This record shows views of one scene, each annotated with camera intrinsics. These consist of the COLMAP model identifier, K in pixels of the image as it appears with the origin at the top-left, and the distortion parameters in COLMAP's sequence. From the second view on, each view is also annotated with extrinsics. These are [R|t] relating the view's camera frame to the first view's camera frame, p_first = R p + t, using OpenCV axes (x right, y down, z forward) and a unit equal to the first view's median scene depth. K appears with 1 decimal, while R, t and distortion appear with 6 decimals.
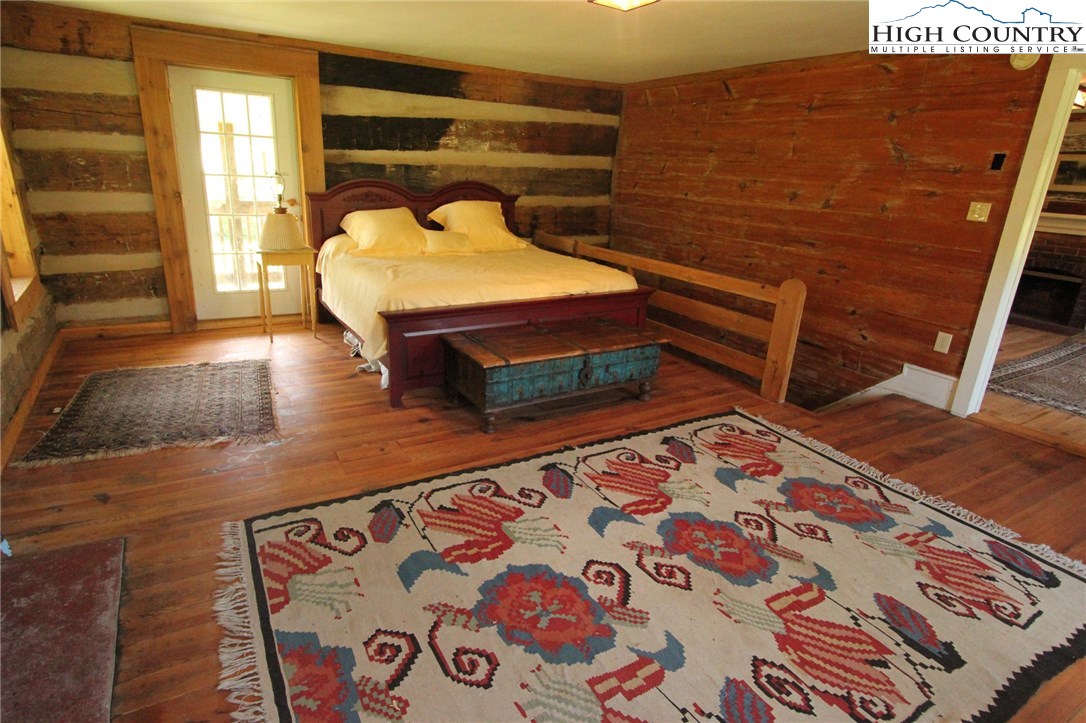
lens RADIAL K [[597.0, 0, 545.9], [0, 597.0, 365.2], [0, 0, 1]] dist [-0.019908, 0.006610]
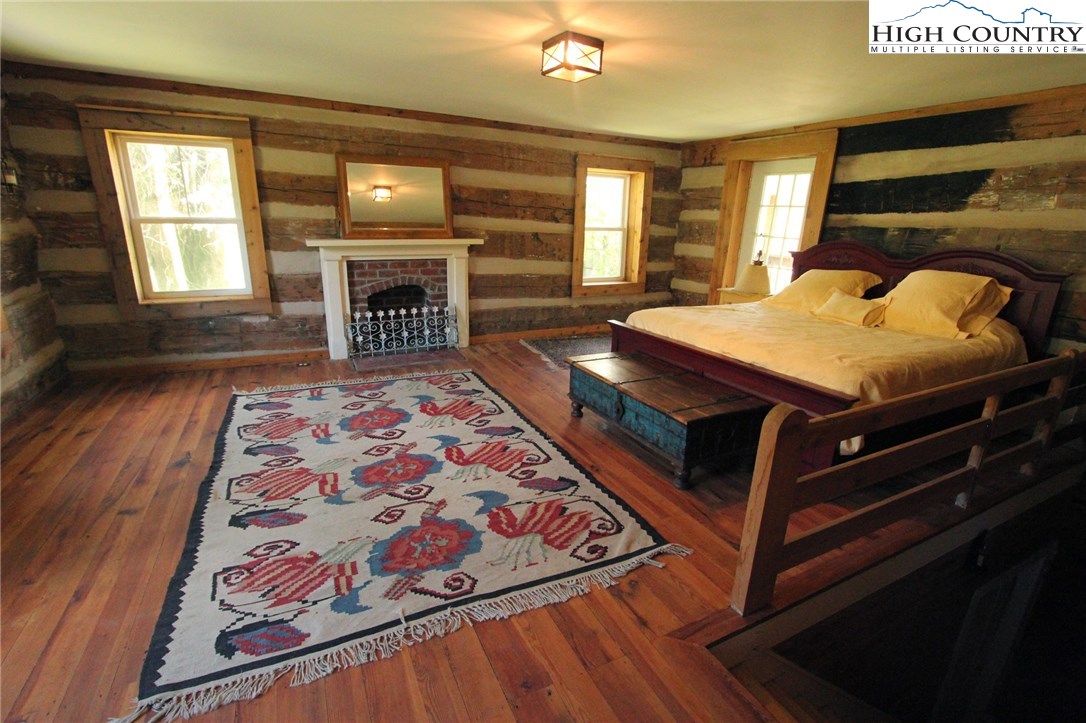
lens RADIAL K [[505.3, 0, 526.4], [0, 505.3, 365.9], [0, 0, 1]] dist [-0.015009, 0.001583]
pose [[-0.104251, 0.239237, -0.965348, 1.224039], [-0.336737, 0.904818, 0.260601, -0.305440], [0.935810, 0.352236, -0.013768, 1.099289]]
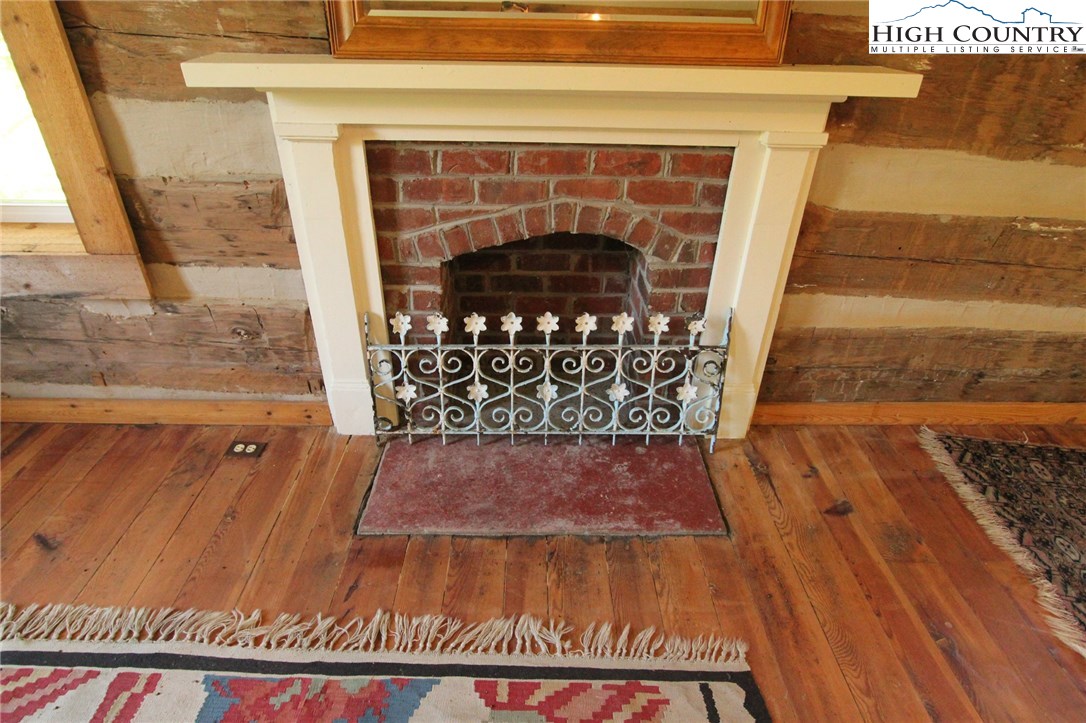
lens RADIAL K [[597.0, 0, 537.4], [0, 597.0, 361.5], [0, 0, 1]] dist [-0.019908, 0.006610]
pose [[-0.508775, 0.400108, -0.762274, -0.090572], [-0.312375, 0.739297, 0.596541, -0.202567], [0.802228, 0.541621, -0.251152, 0.743716]]
